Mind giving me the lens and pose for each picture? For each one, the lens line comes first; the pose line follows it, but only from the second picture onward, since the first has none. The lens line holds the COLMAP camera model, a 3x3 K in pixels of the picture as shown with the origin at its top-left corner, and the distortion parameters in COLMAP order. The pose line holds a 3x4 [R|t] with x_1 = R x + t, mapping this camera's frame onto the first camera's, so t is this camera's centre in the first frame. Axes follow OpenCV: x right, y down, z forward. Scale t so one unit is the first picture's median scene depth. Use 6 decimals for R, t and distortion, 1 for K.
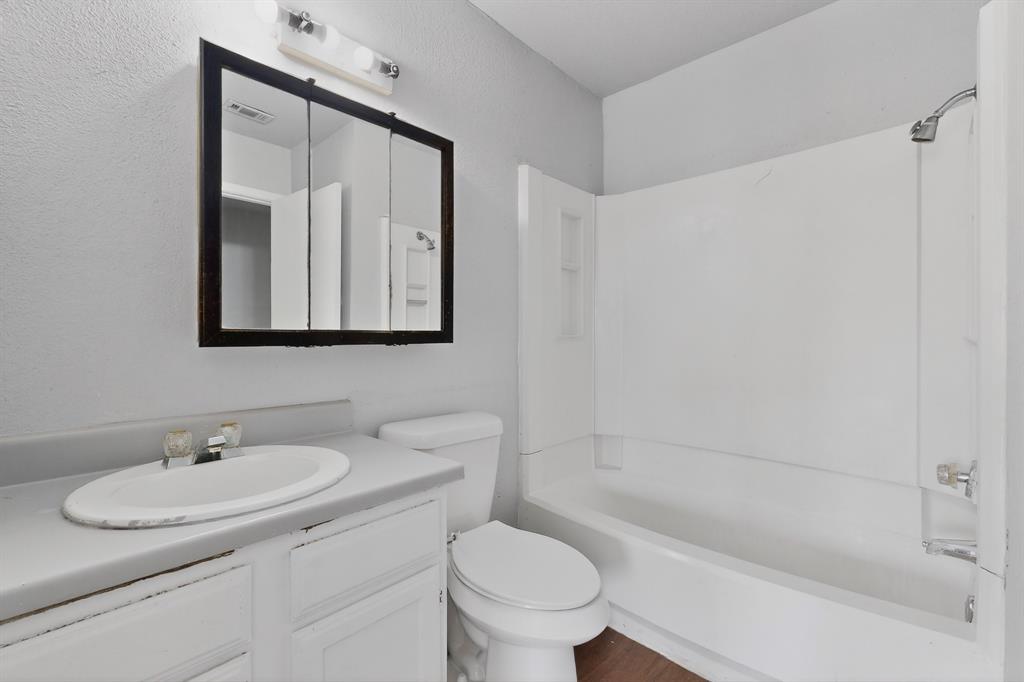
lens RADIAL K [[450.6, 0, 510.7], [0, 450.6, 339.4], [0, 0, 1]] dist [0.005685, -0.000660]
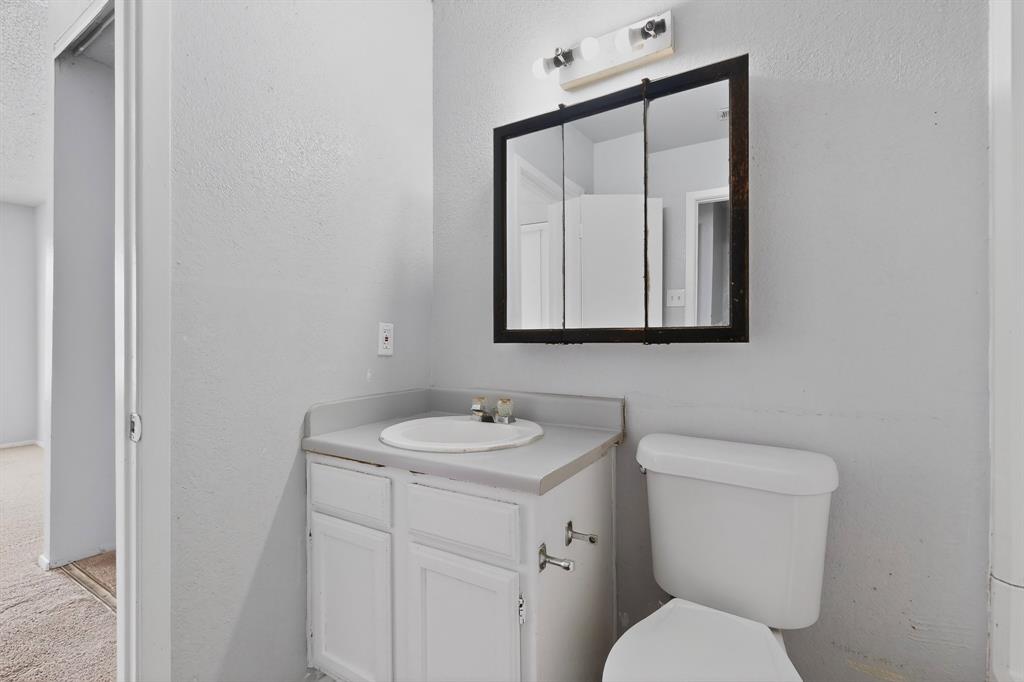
lens RADIAL K [[450.6, 0, 511.0], [0, 450.6, 340.0], [0, 0, 1]] dist [0.005685, -0.000660]
pose [[0.206359, 0.007399, -0.978448, 0.625747], [0.001393, 0.999968, 0.007856, -0.002624], [0.978475, -0.002984, 0.206342, 0.641889]]
